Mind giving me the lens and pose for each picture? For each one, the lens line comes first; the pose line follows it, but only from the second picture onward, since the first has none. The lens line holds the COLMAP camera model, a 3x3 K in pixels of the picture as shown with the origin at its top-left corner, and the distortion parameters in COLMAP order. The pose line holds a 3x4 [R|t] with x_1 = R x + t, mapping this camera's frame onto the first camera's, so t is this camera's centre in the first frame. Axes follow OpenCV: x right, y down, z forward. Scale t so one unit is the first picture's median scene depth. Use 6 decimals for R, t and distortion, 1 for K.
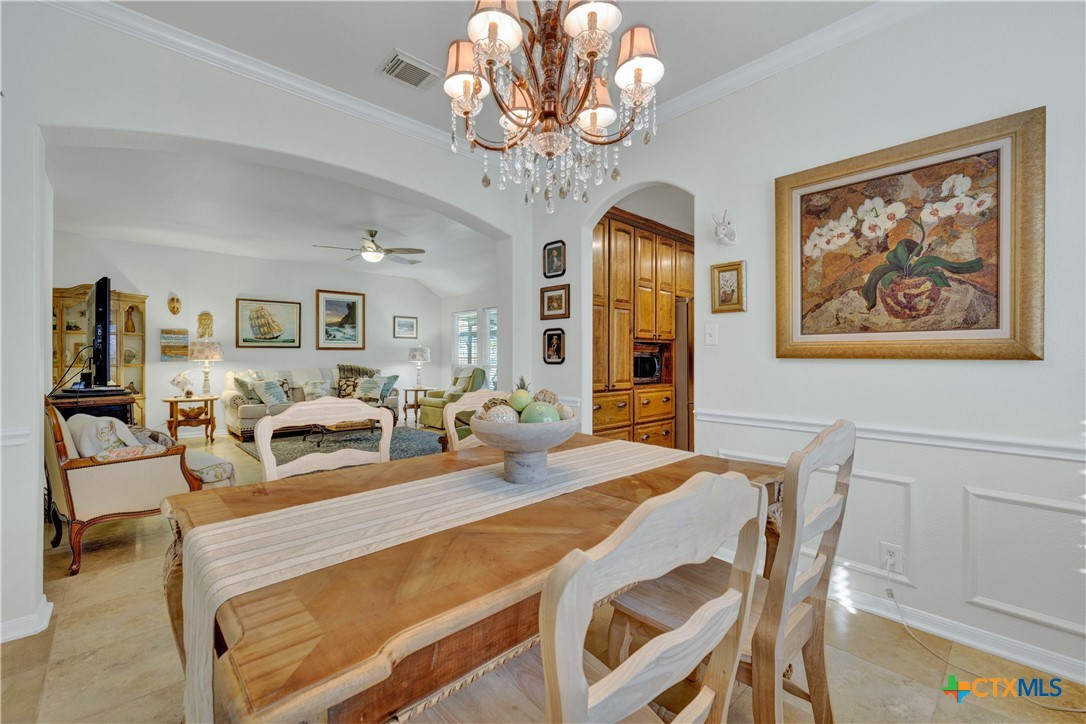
lens RADIAL K [[456.4, 0, 536.2], [0, 456.4, 359.5], [0, 0, 1]] dist [0.000544, -0.000166]
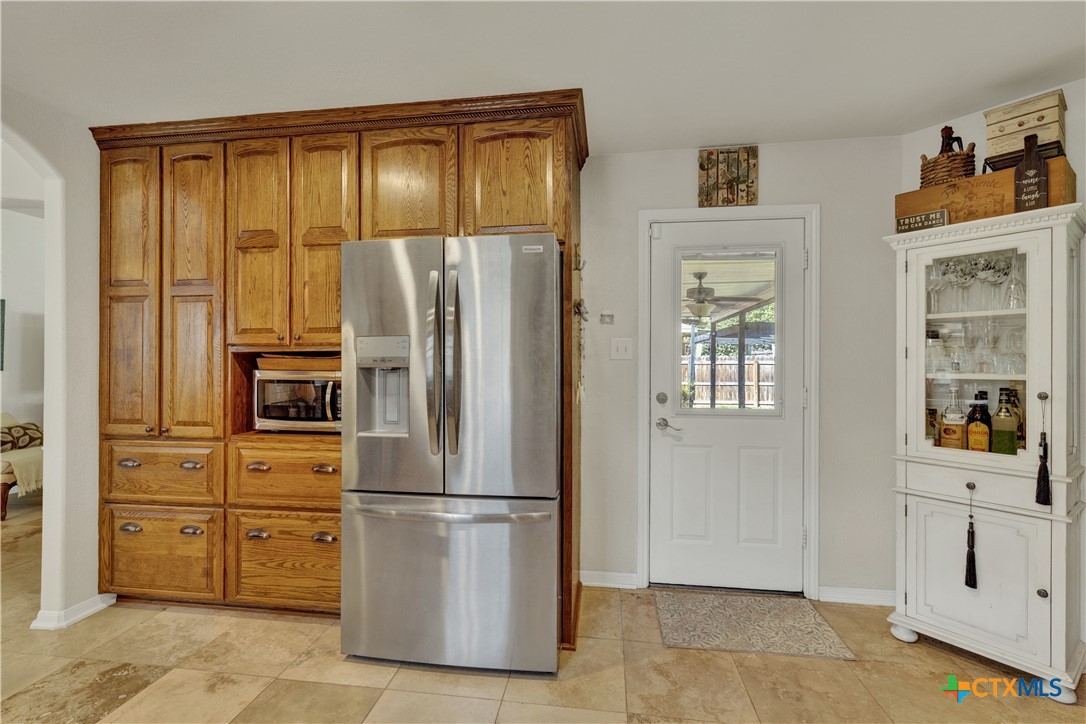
lens RADIAL K [[488.4, 0, 540.4], [0, 488.4, 363.7], [0, 0, 1]] dist [0.001662, 0.000283]
pose [[0.626810, 0.000395, -0.779172, 1.004204], [-0.002514, 0.999996, -0.001515, -0.028956], [0.779168, 0.002909, 0.626808, 1.030949]]
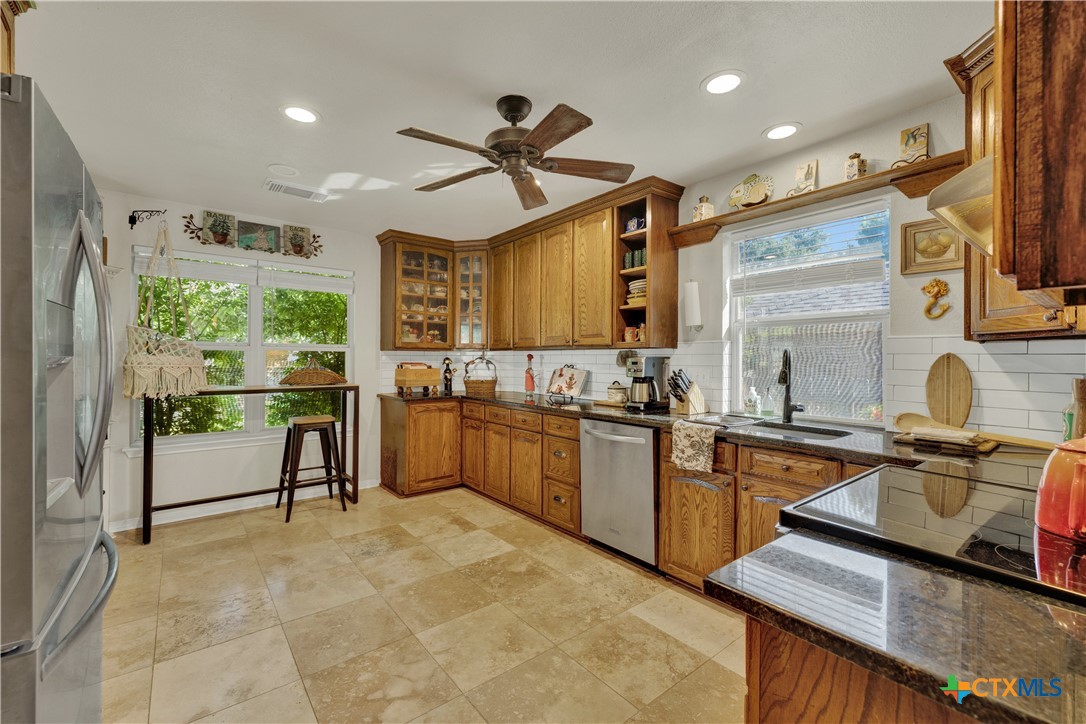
lens RADIAL K [[454.8, 0, 539.5], [0, 454.8, 360.1], [0, 0, 1]] dist [-0.008678, 0.000165]
pose [[0.077673, -0.001732, 0.996977, 0.237219], [-0.003147, 0.999993, 0.001982, -0.028994], [-0.996974, -0.003292, 0.077667, 0.933681]]
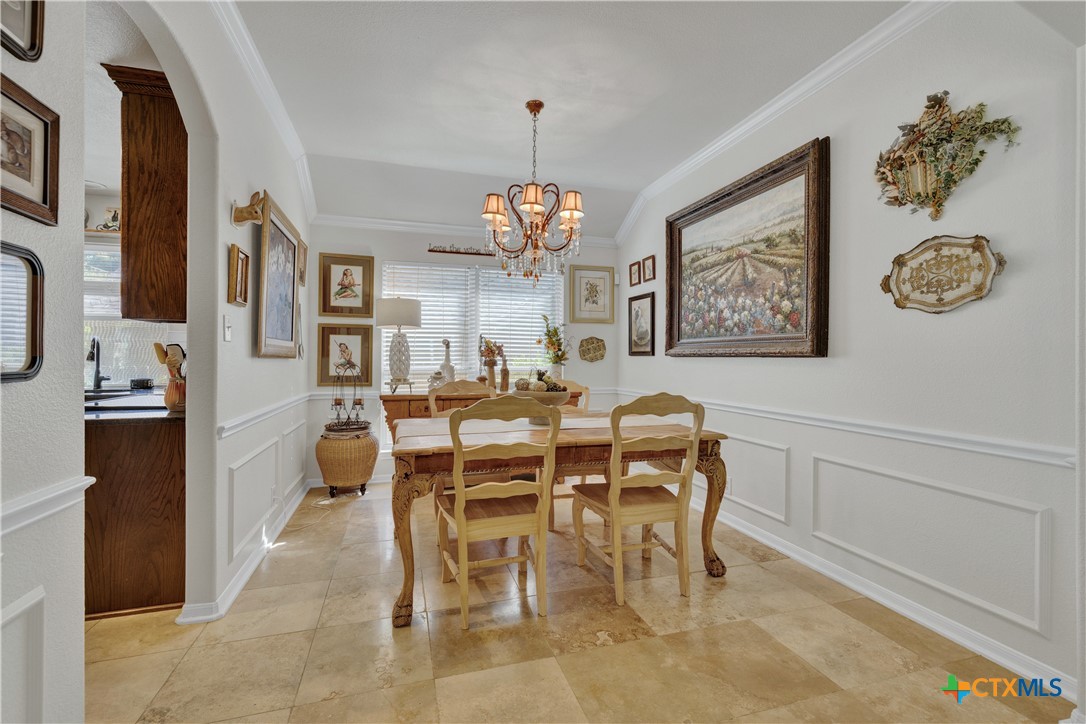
lens RADIAL K [[461.5, 0, 538.3], [0, 461.5, 358.8], [0, 0, 1]] dist [0.001080, 0.000124]
pose [[-0.896980, -0.004258, 0.442051, -0.336650], [-0.003764, 0.999991, 0.001995, -0.004017], [-0.442055, 0.000126, -0.896988, 1.083186]]
